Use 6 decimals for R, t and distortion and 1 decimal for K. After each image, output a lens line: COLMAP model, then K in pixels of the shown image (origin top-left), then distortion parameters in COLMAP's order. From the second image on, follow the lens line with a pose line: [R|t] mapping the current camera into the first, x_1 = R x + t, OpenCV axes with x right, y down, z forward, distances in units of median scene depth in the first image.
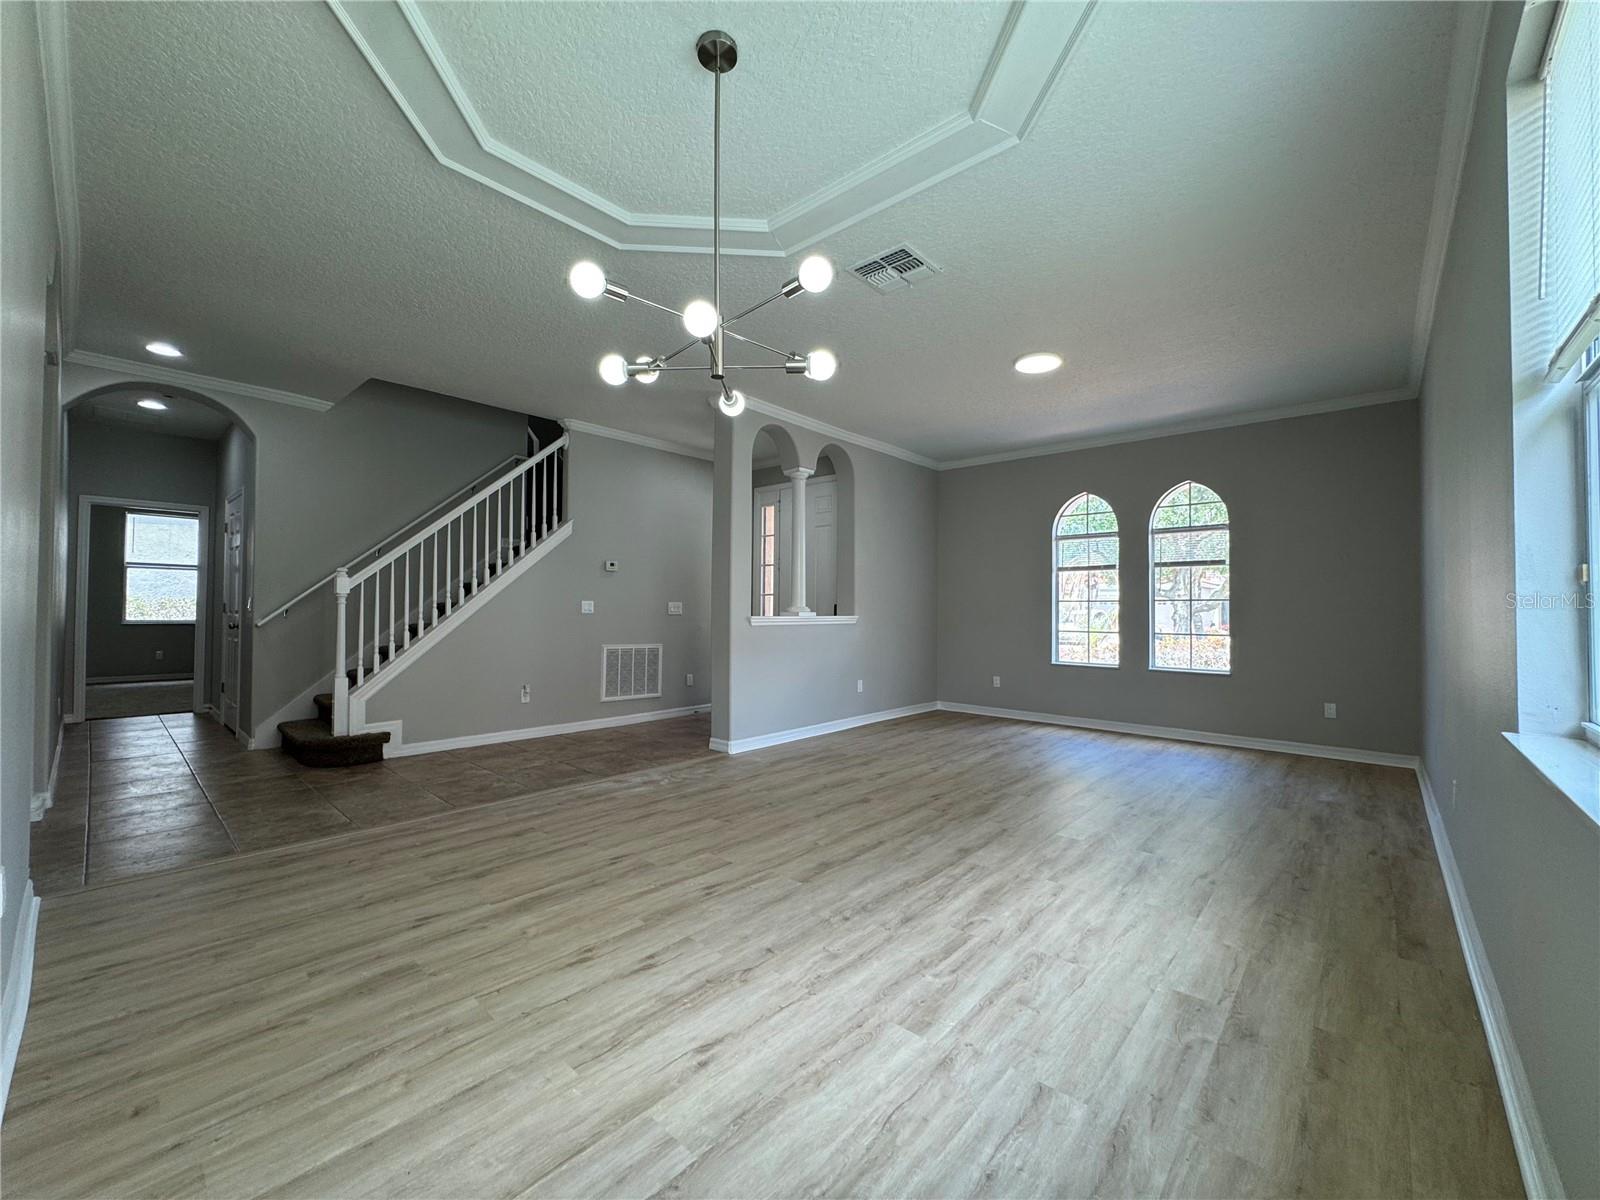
lens RADIAL K [[640.7, 0, 799.0], [0, 640.7, 597.9], [0, 0, 1]] dist [-0.004089, 0.000268]
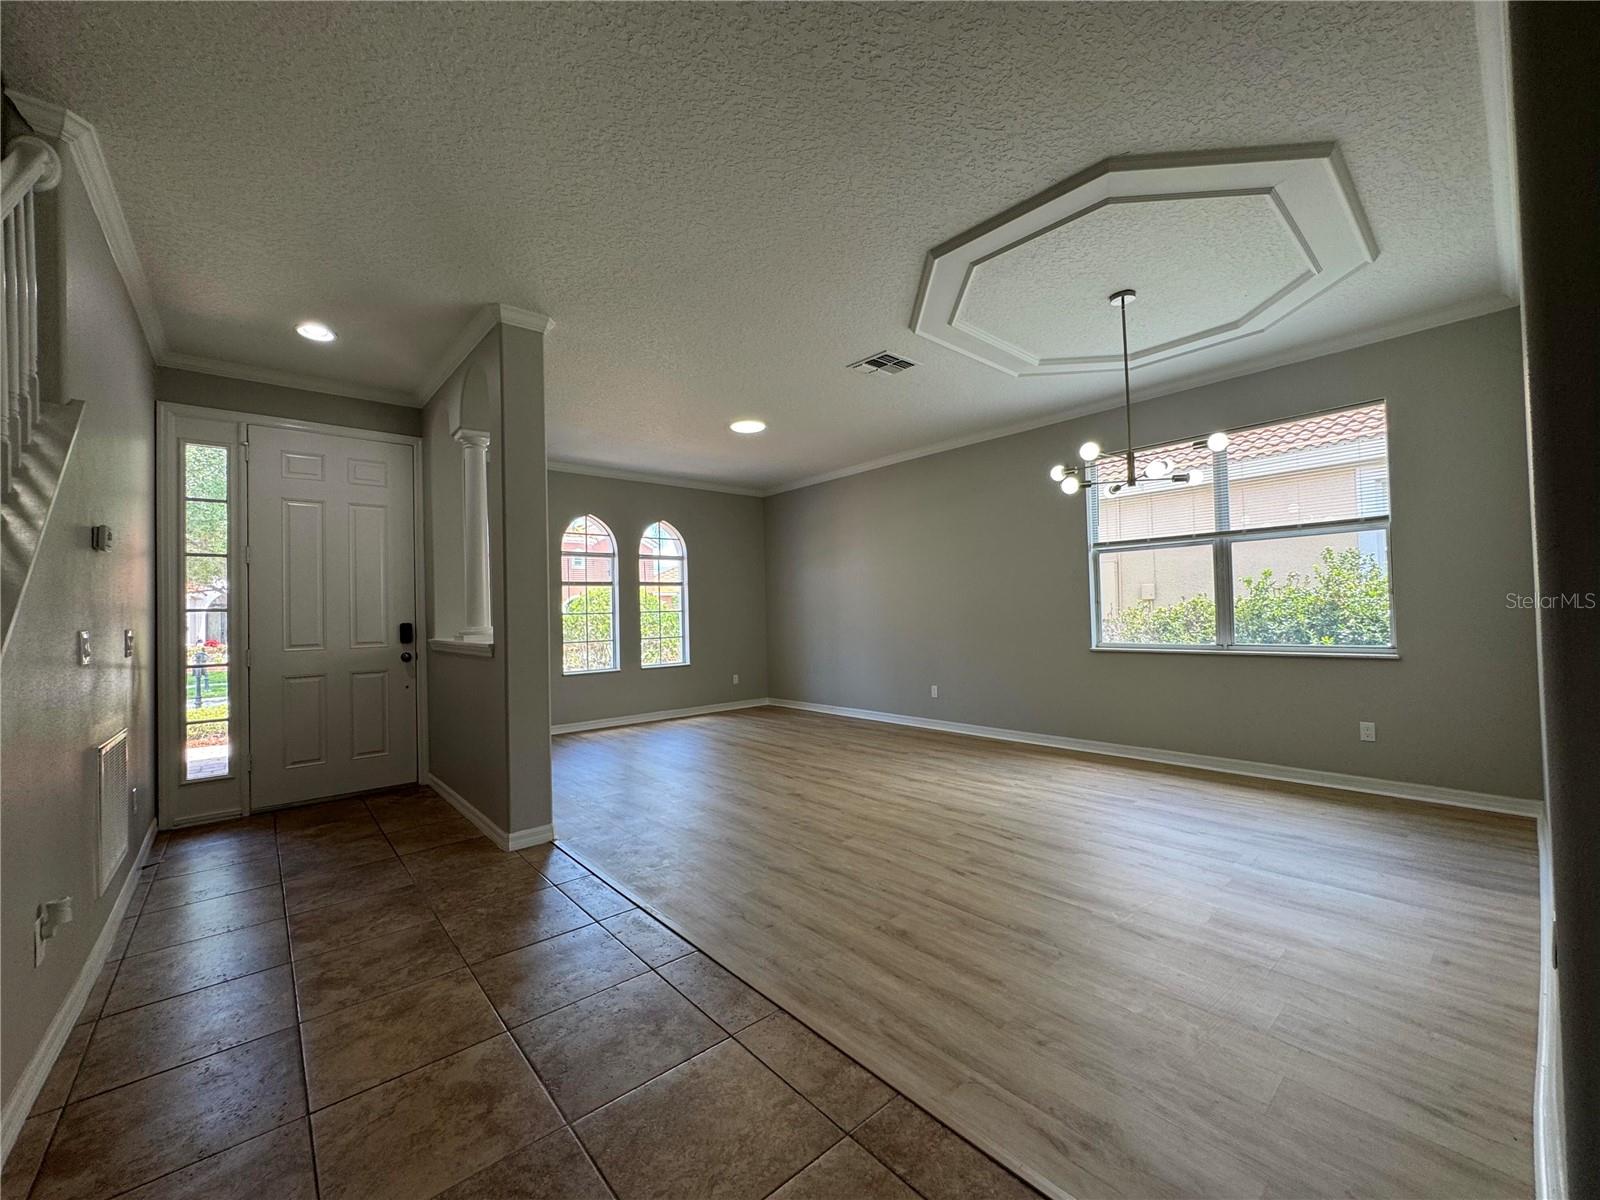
lens RADIAL K [[640.7, 0, 799.0], [0, 640.7, 597.9], [0, 0, 1]] dist [-0.004089, 0.000268]
pose [[0.123599, 0.009260, 0.992289, -1.191817], [0.008119, 0.999914, -0.010343, -0.015344], [-0.992299, 0.009335, 0.123513, 1.017203]]
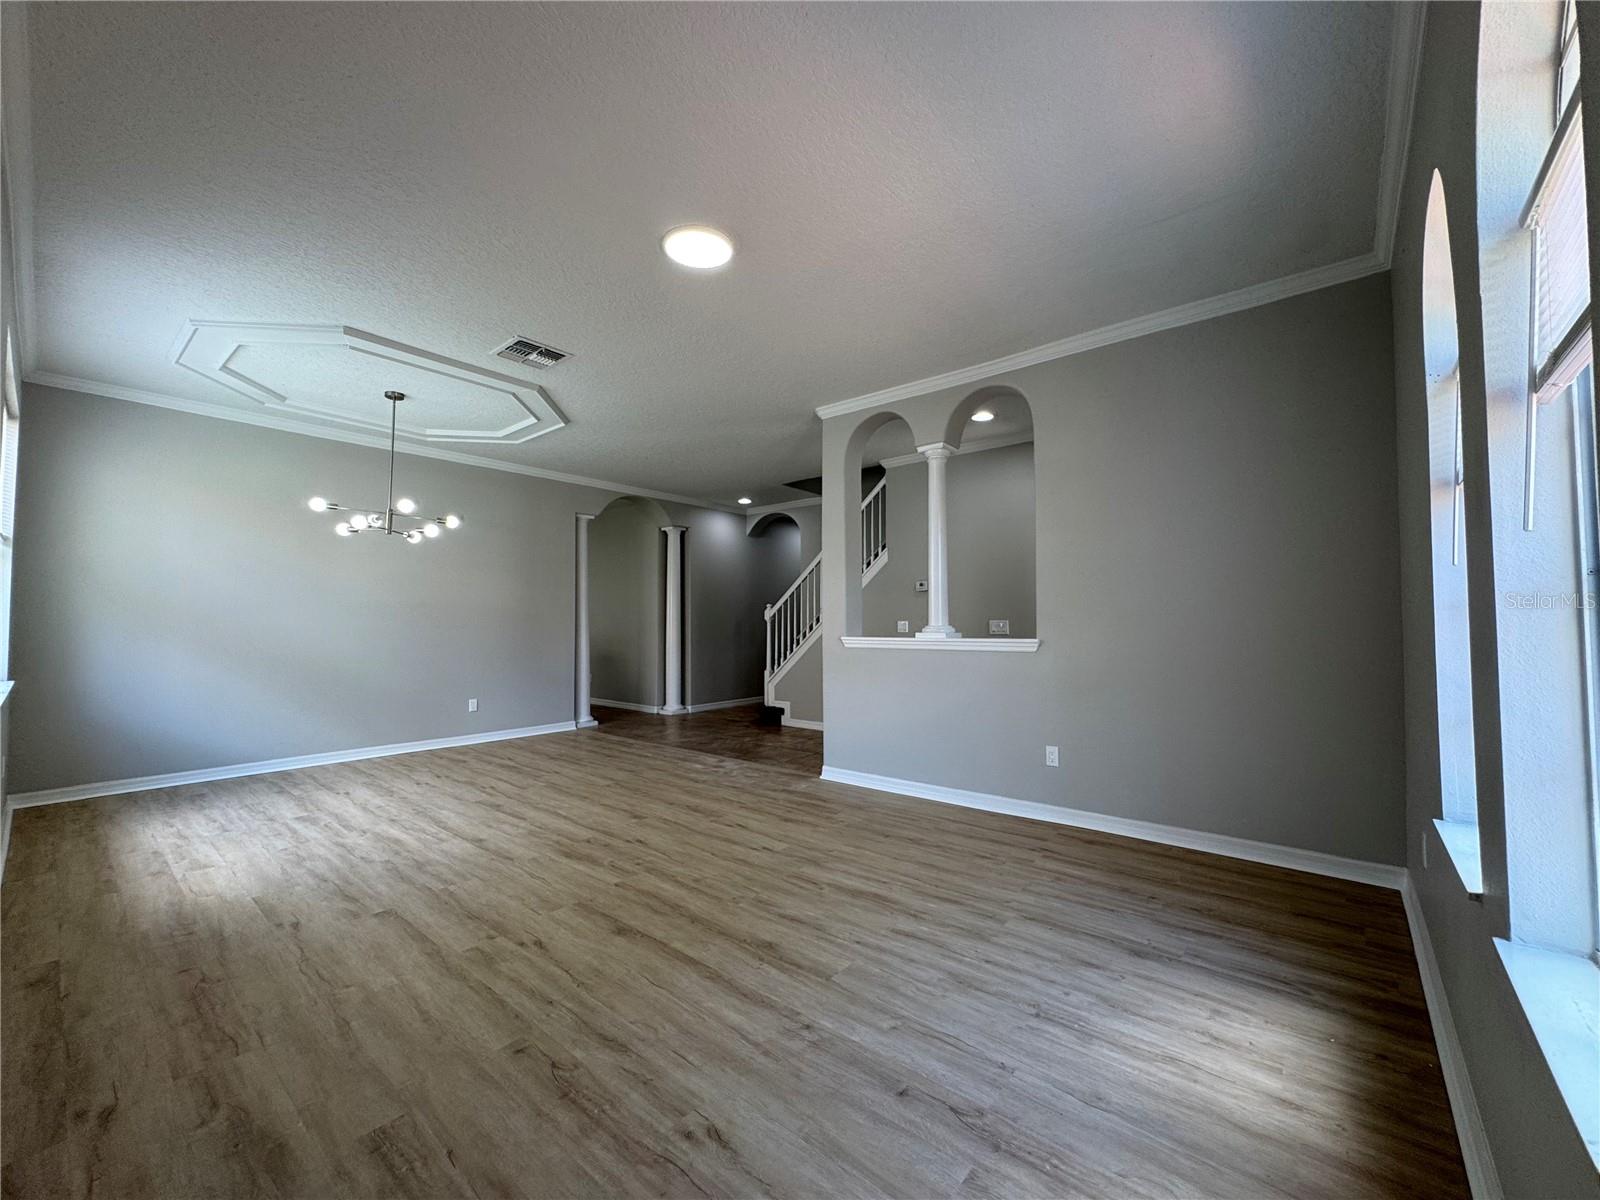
lens RADIAL K [[640.7, 0, 799.0], [0, 640.7, 597.9], [0, 0, 1]] dist [-0.004089, 0.000268]
pose [[0.031246, -0.047523, -0.998381, 1.370731], [0.021197, 0.998676, -0.046874, 0.022814], [0.999287, -0.019698, 0.032212, 1.466595]]
